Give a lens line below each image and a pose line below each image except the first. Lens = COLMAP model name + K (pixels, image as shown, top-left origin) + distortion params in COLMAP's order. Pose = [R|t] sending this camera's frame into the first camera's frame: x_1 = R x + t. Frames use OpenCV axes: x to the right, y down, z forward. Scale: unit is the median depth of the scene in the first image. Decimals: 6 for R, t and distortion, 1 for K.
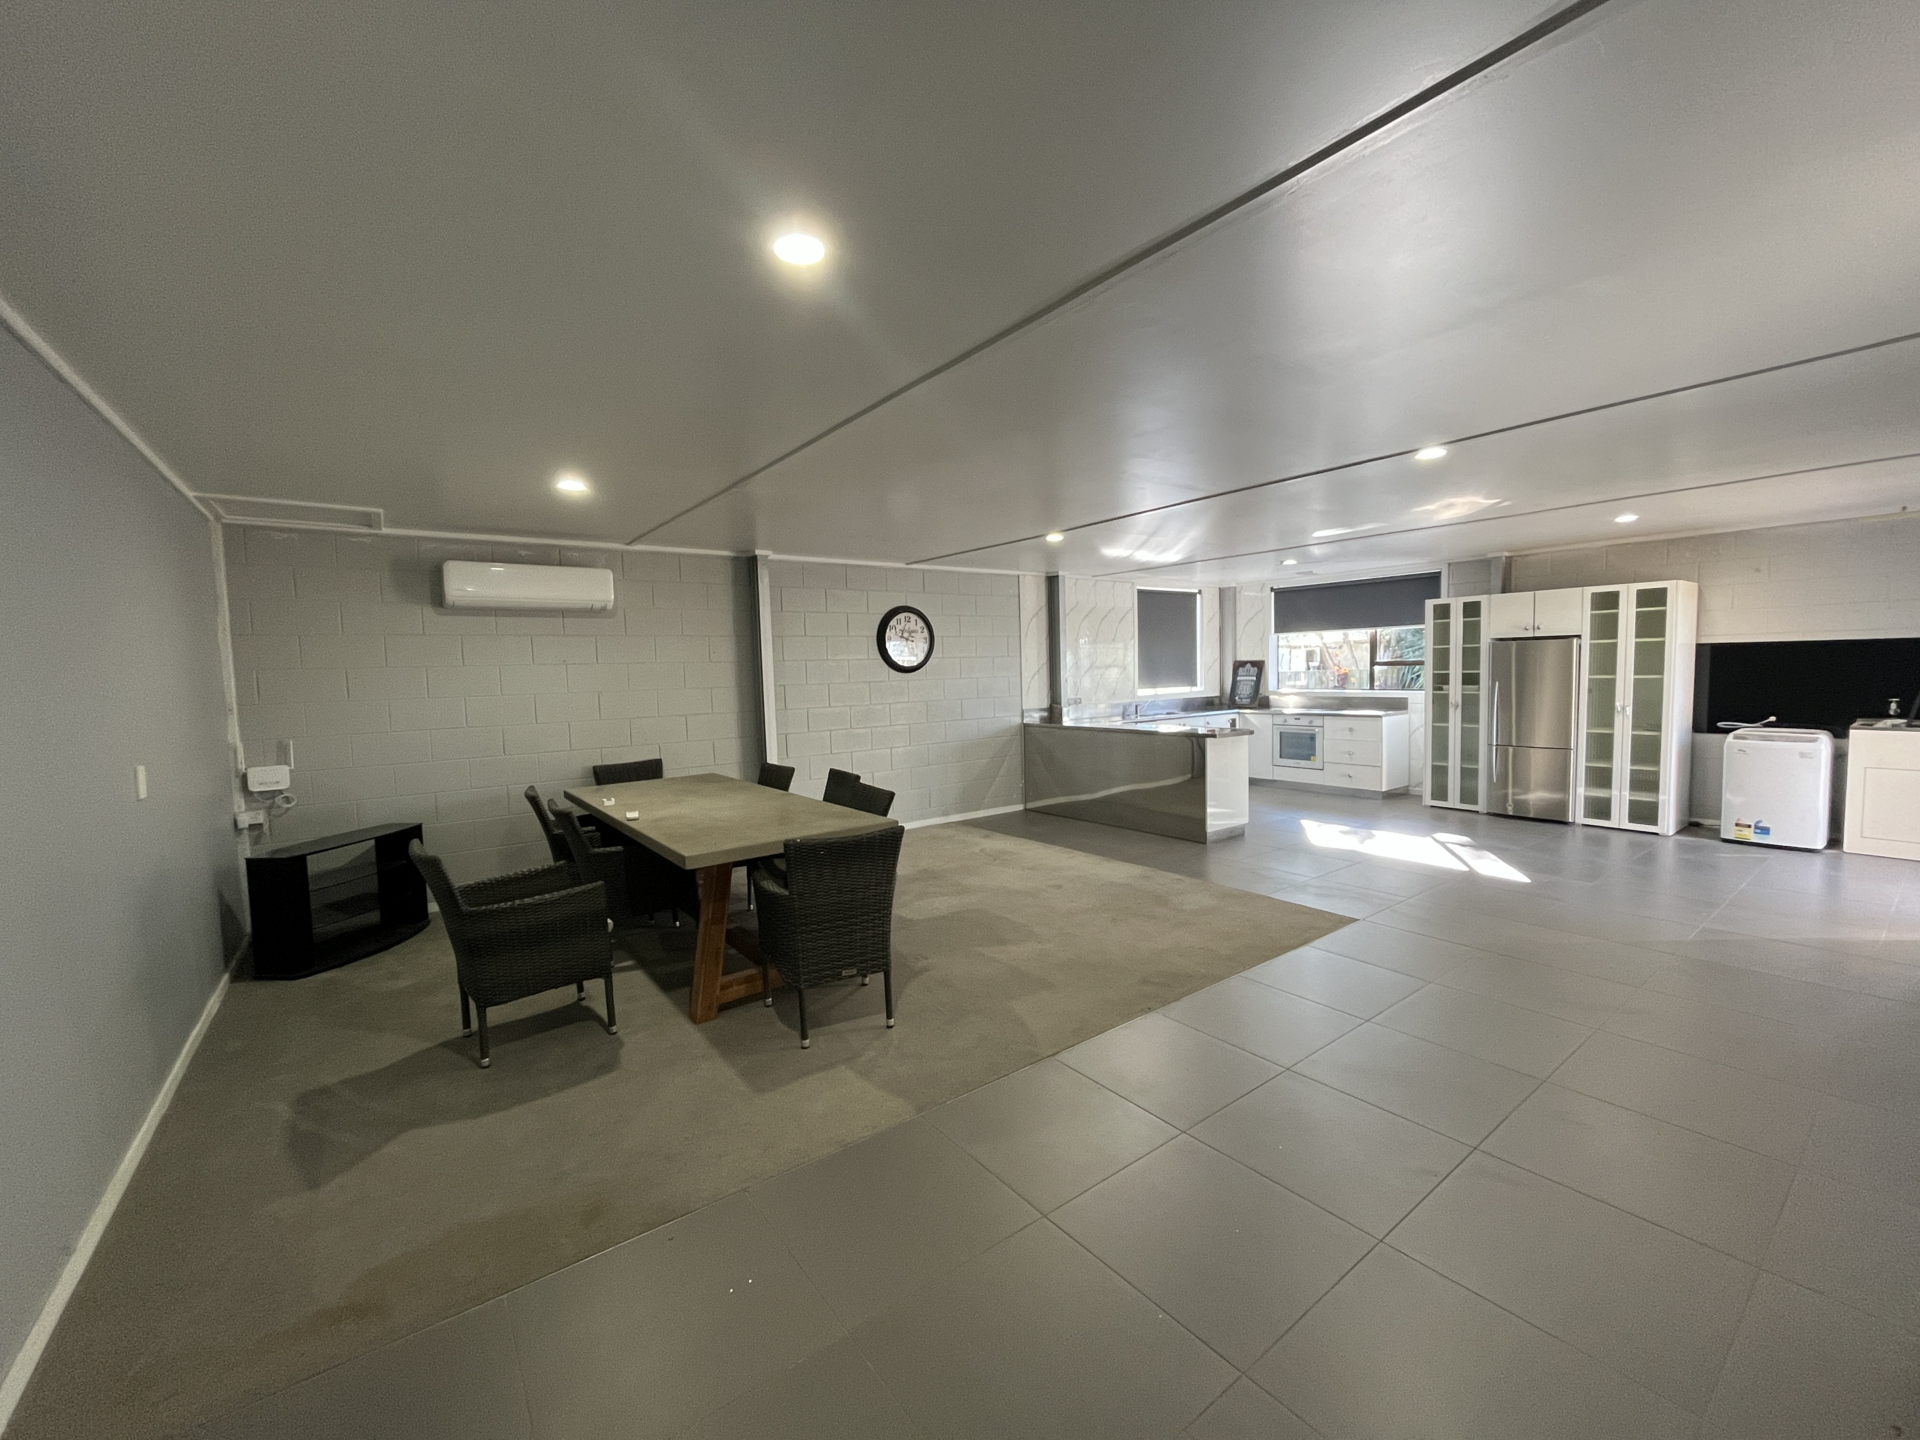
lens RADIAL K [[774.3, 0, 954.4], [0, 774.3, 720.9], [0, 0, 1]] dist [-0.000682, 0.000063]
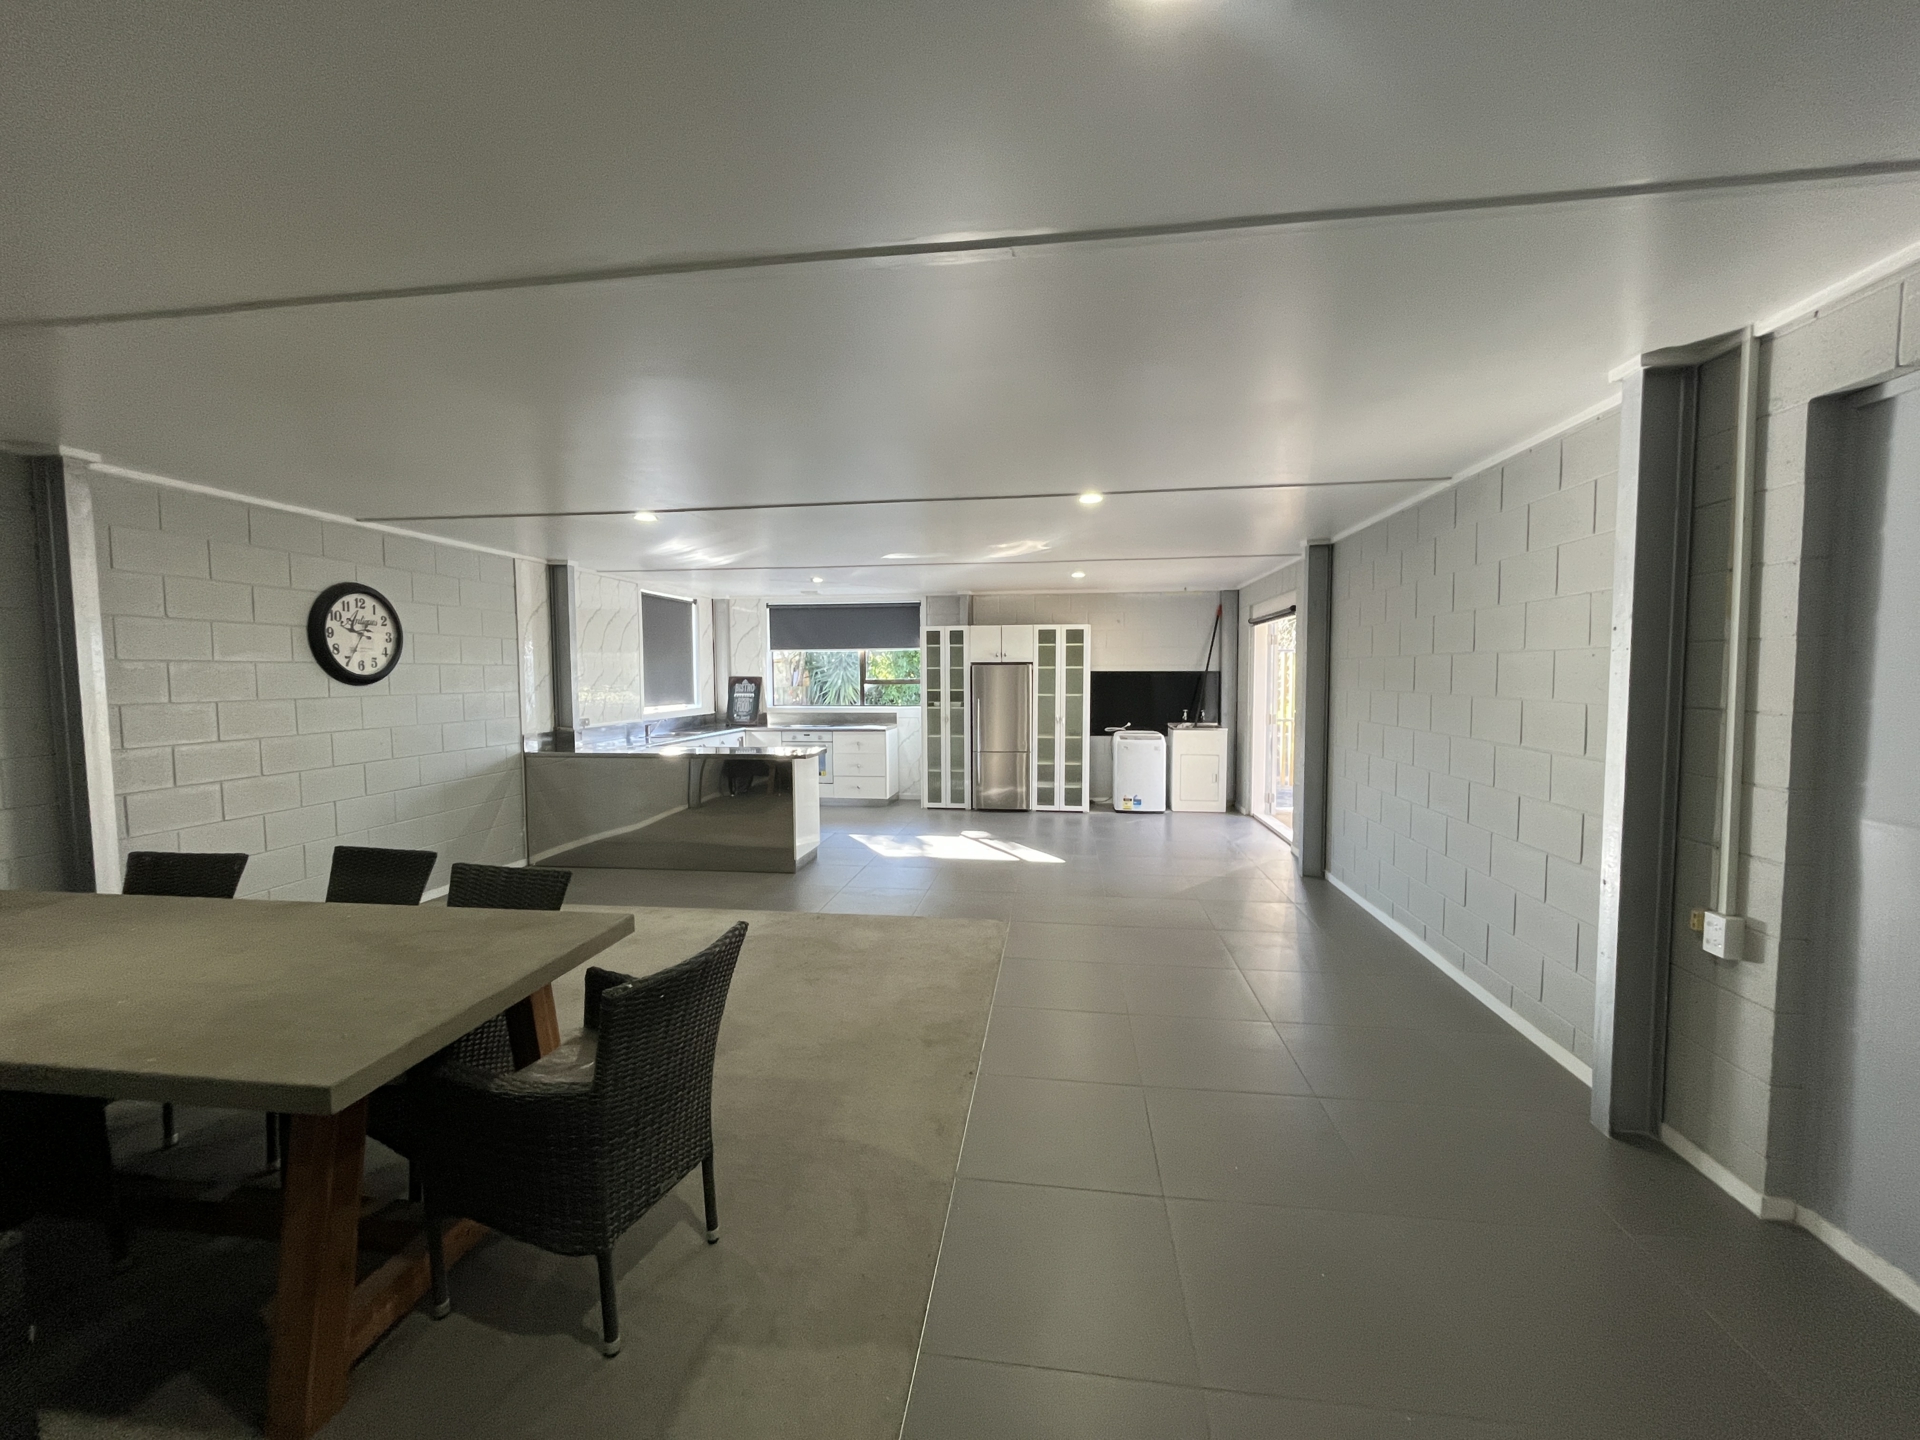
lens RADIAL K [[774.3, 0, 950.2], [0, 774.3, 725.8], [0, 0, 1]] dist [-0.000682, 0.000063]
pose [[0.707347, -0.024495, 0.706442, -0.173273], [0.035482, 0.999370, -0.000876, -0.009161], [-0.705975, 0.025686, 0.707771, 0.180499]]
